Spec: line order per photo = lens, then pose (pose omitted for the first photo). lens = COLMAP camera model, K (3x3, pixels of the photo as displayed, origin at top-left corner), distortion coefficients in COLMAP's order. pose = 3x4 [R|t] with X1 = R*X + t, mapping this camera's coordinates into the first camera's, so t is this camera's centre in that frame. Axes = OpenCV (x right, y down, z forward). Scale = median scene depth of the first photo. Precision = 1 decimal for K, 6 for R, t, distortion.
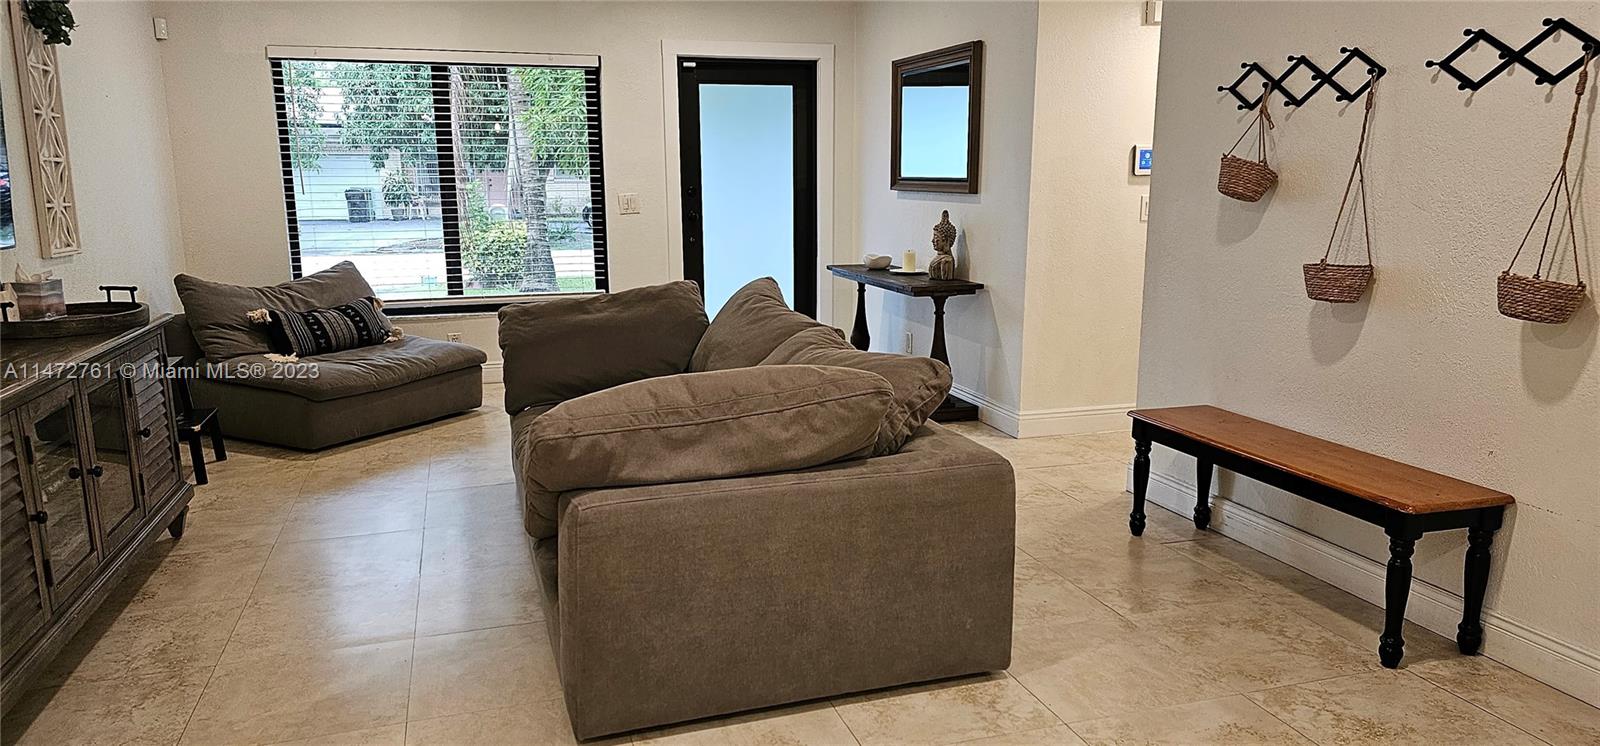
lens RADIAL K [[1046.2, 0, 801.4], [0, 1046.2, 379.6], [0, 0, 1]] dist [0.032893, -0.024478]
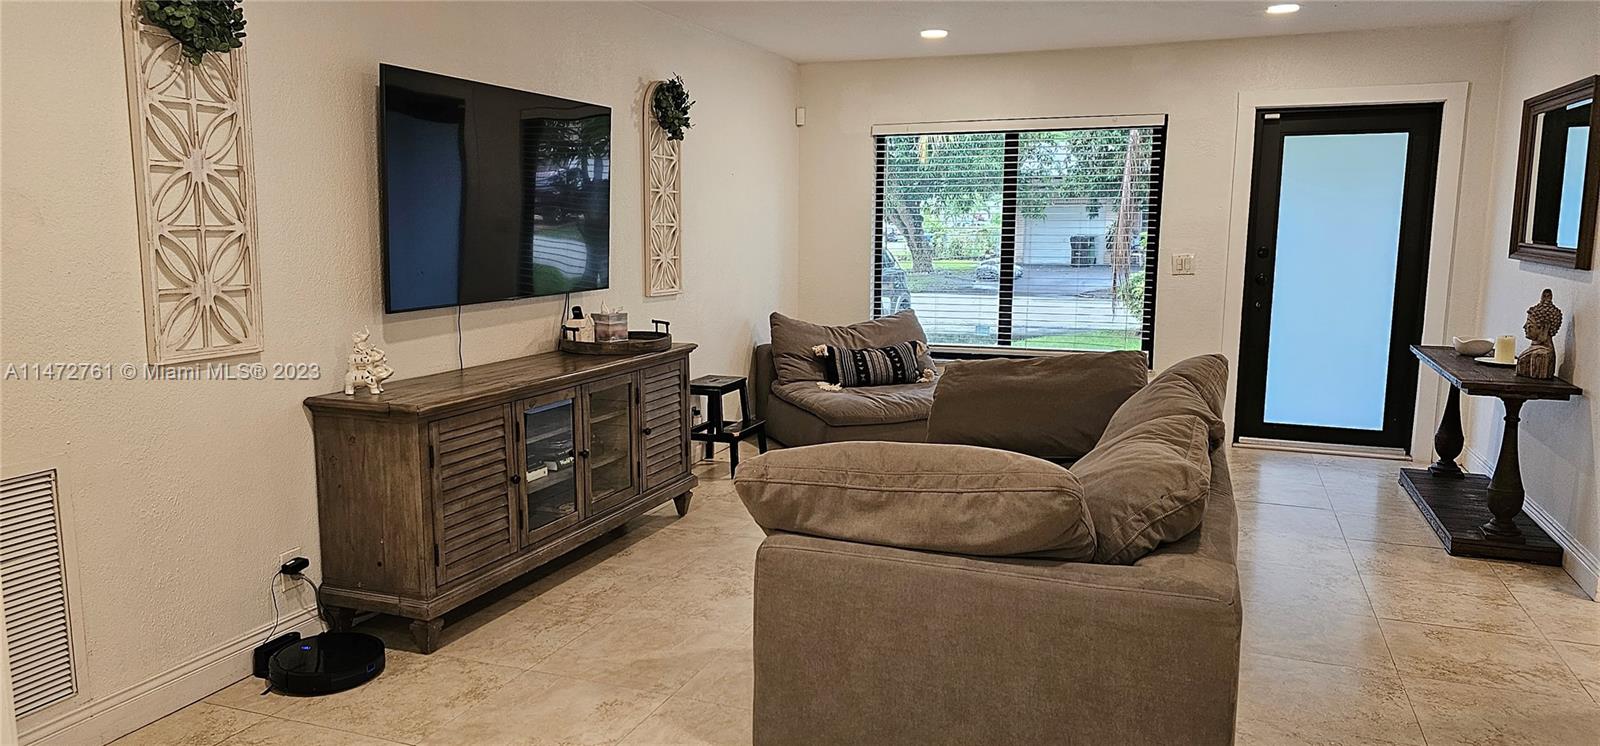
lens RADIAL K [[1046.2, 0, 794.6], [0, 1046.2, 372.5], [0, 0, 1]] dist [0.032893, -0.024478]
pose [[0.770462, 0.098252, -0.629869, 0.229735], [-0.129011, 0.991638, -0.003125, -0.029012], [0.624295, 0.083668, 0.776695, 0.058294]]
